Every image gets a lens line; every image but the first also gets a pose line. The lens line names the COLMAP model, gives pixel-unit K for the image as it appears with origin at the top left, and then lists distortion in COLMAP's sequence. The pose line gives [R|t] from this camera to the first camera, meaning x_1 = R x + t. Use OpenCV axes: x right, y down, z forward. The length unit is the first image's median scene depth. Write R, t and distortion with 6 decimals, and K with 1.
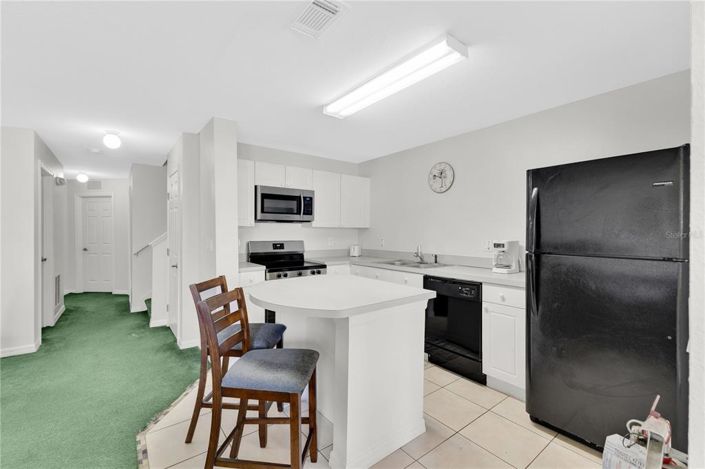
lens RADIAL K [[304.4, 0, 350.8], [0, 304.4, 232.2], [0, 0, 1]] dist [0.011976, 0.000136]
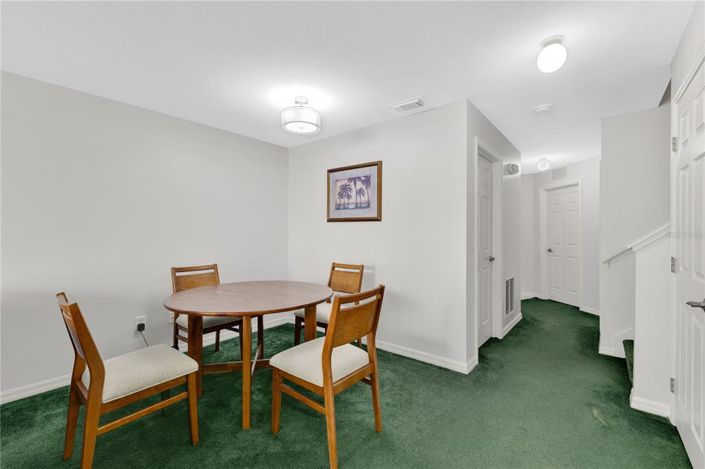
lens RADIAL K [[304.4, 0, 350.8], [0, 304.4, 232.2], [0, 0, 1]] dist [0.011976, 0.000136]
pose [[0.231976, -0.003692, -0.972715, -0.224511], [-0.005301, 0.999973, -0.005059, 0.017707], [0.972707, 0.006330, 0.231950, 0.365000]]
